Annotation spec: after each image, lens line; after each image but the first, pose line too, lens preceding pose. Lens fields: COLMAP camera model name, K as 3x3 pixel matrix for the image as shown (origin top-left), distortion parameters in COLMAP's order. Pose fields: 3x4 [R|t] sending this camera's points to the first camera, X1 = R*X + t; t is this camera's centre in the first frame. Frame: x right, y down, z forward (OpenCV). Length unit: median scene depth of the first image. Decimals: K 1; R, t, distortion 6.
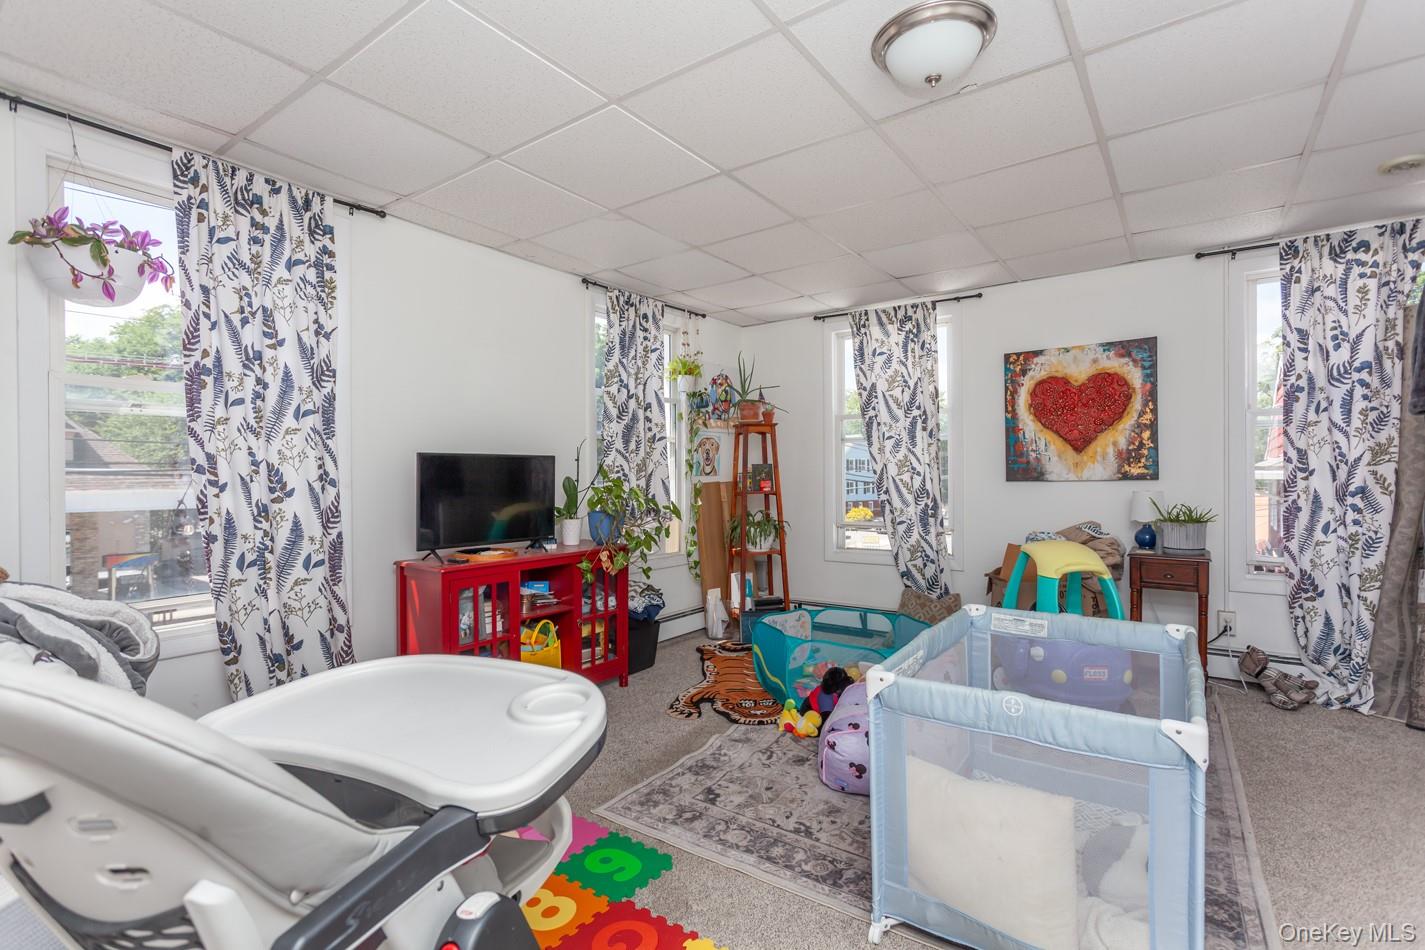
lens RADIAL K [[687.3, 0, 712.5], [0, 687.3, 475.0], [0, 0, 1]] dist [-0.000837, 0.000167]
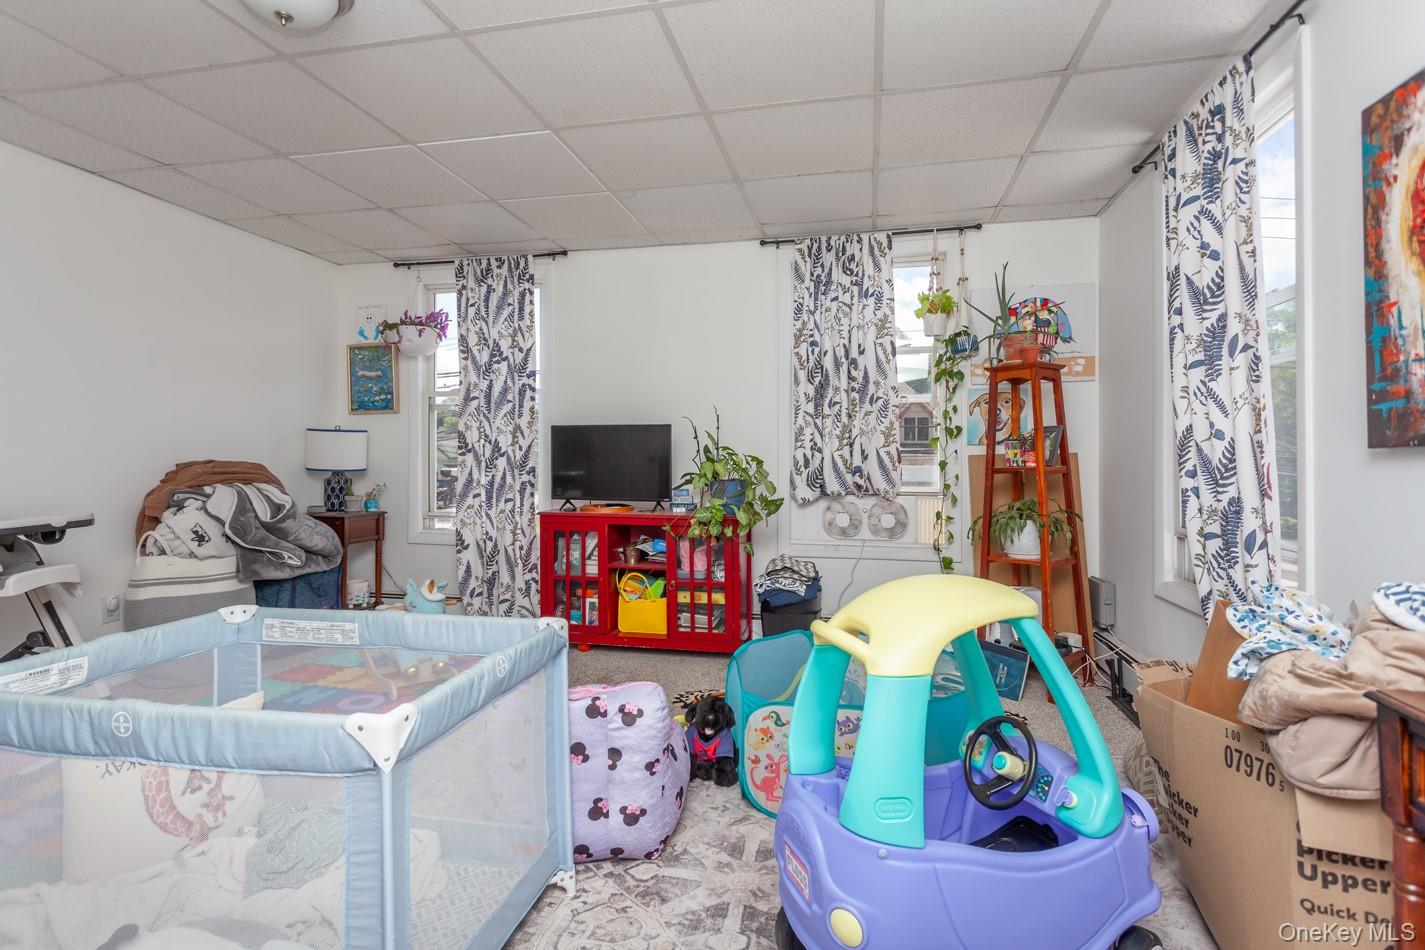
lens RADIAL K [[663.3, 0, 716.4], [0, 663.3, 470.8], [0, 0, 1]] dist [-0.003609, -0.000004]
pose [[0.398101, 0.030136, -0.916846, 0.628842], [-0.002413, 0.999491, 0.031805, 0.011222], [0.917338, -0.010449, 0.397971, 0.532284]]
